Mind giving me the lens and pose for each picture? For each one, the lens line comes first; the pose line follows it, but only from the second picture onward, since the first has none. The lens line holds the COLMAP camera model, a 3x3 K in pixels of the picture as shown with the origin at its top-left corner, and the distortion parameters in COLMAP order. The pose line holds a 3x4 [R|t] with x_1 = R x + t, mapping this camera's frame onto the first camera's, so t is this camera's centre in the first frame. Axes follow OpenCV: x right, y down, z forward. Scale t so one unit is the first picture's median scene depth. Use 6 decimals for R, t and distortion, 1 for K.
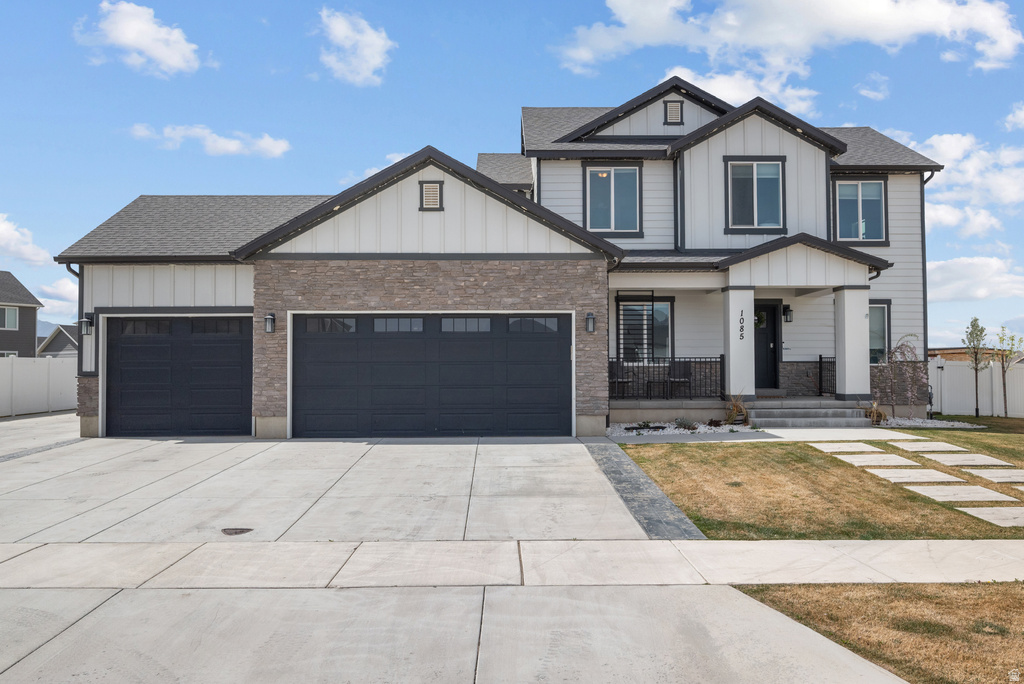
lens RADIAL K [[785.2, 0, 512.0], [0, 785.2, 342.0], [0, 0, 1]] dist [-0.002165, -0.005595]
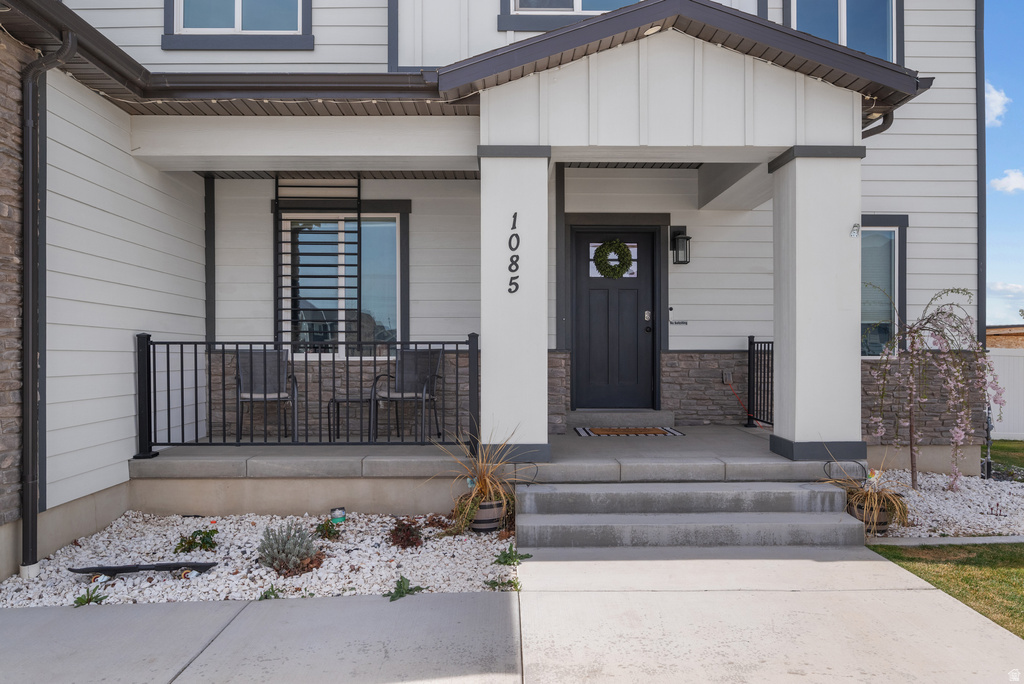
lens RADIAL K [[766.2, 0, 512.0], [0, 766.2, 342.0], [0, 0, 1]] dist [0.009222, 0.002840]
pose [[0.999988, 0.001212, 0.004756, 0.274954], [-0.001313, 0.999775, 0.021182, 0.011536], [-0.004729, -0.021188, 0.999764, 0.606960]]
